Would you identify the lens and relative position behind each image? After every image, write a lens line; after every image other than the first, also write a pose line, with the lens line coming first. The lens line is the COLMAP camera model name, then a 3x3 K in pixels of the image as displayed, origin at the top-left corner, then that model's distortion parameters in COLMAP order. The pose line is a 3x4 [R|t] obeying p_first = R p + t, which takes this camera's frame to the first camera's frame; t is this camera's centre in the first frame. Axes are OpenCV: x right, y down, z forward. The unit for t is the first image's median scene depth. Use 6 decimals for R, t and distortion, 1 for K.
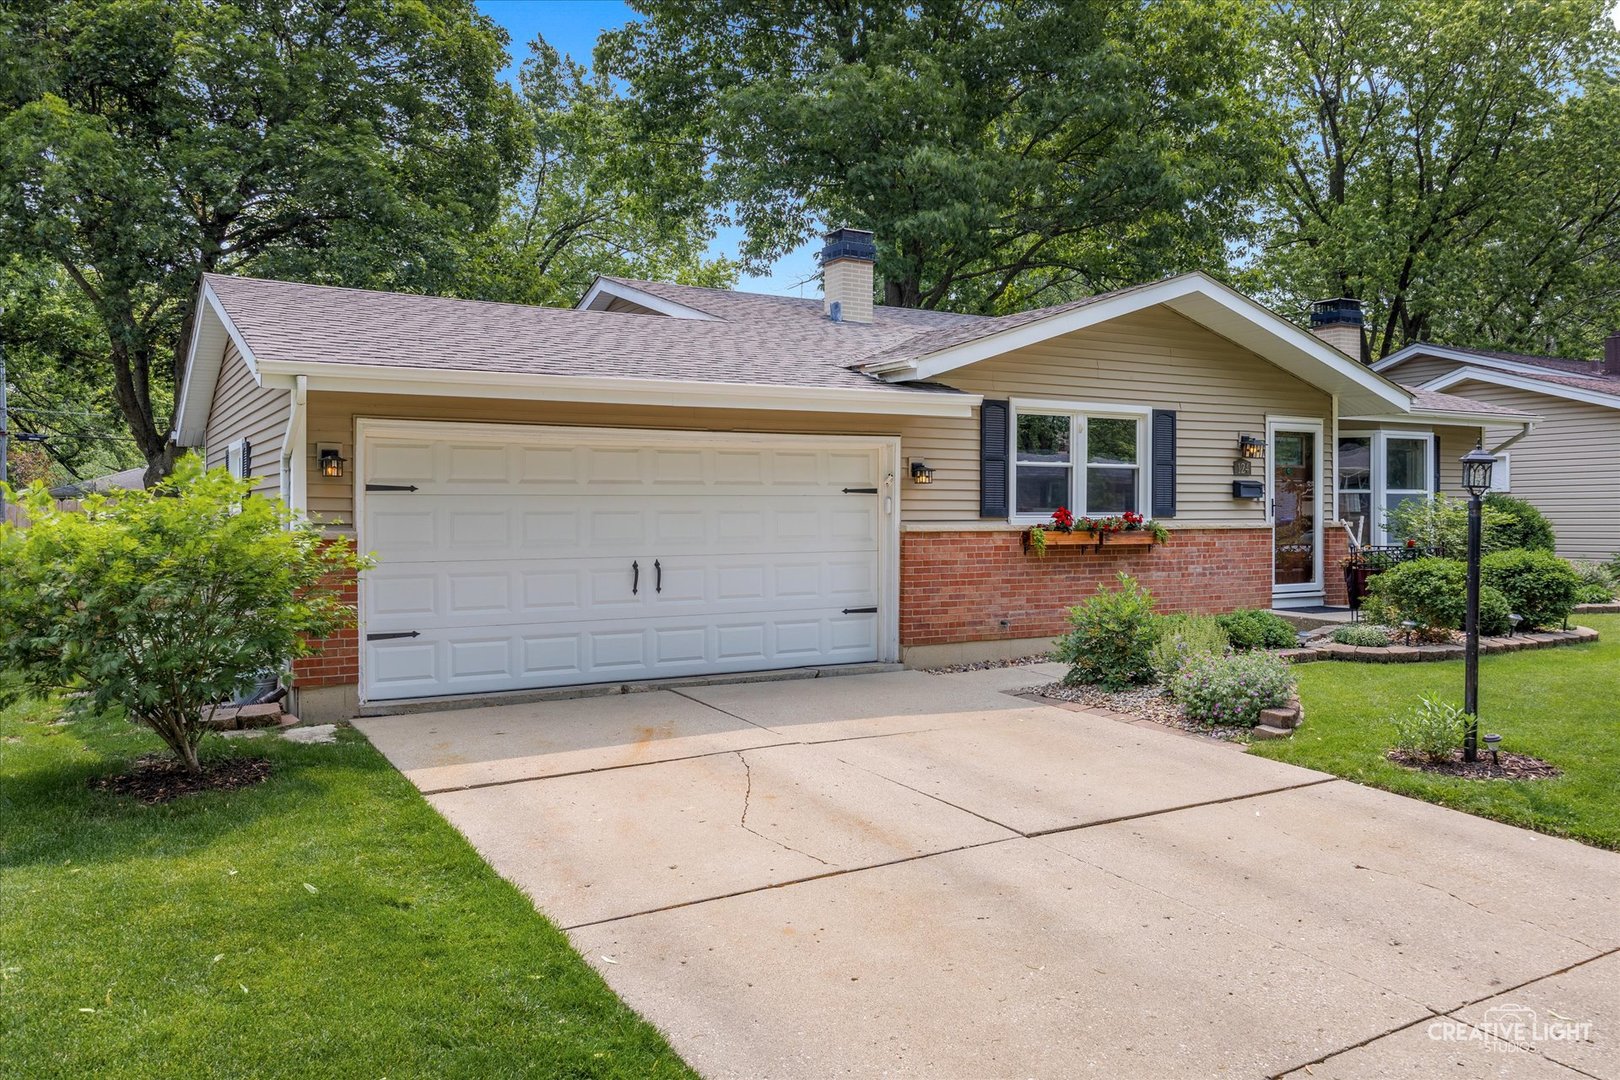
lens RADIAL K [[1113.3, 0, 810.0], [0, 1113.3, 540.0], [0, 0, 1]] dist [-0.004962, -0.003053]
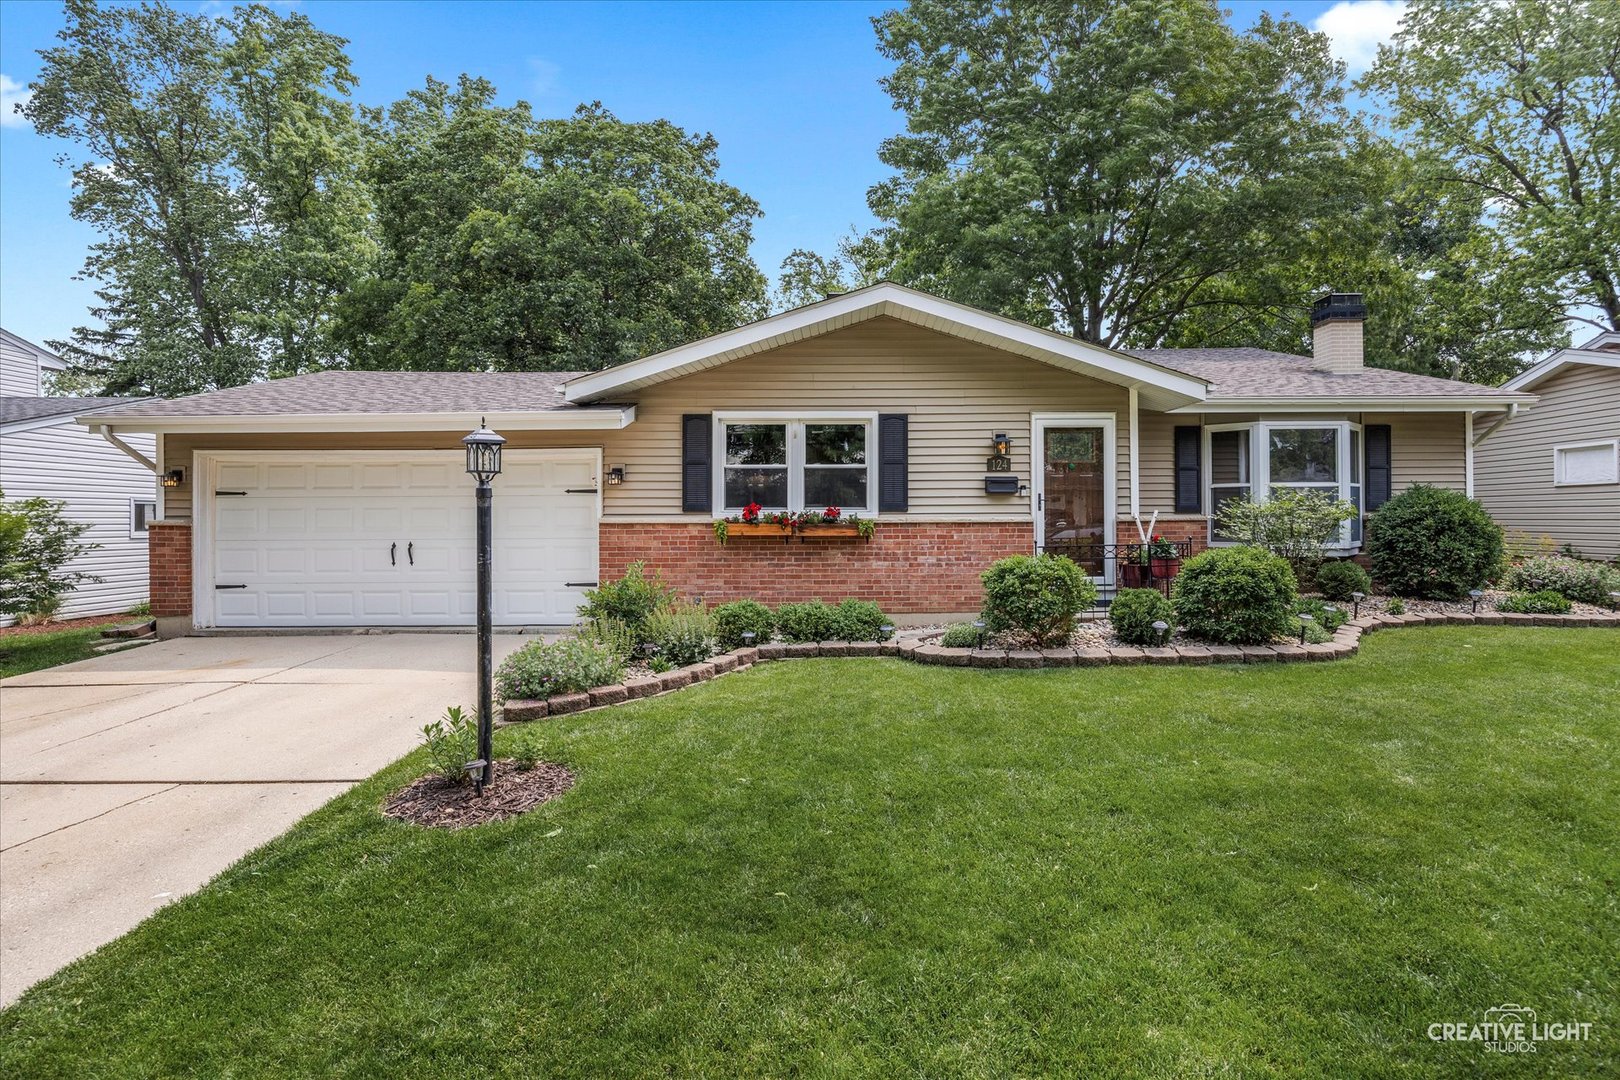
lens RADIAL K [[734.7, 0, 812.3], [0, 734.7, 516.4], [0, 0, 1]] dist [-0.013596, 0.000264]
pose [[0.884509, 0.001954, -0.466519, 0.602885], [-0.009349, 0.999865, -0.013537, -0.005393], [0.466429, 0.016335, 0.884408, 0.334265]]
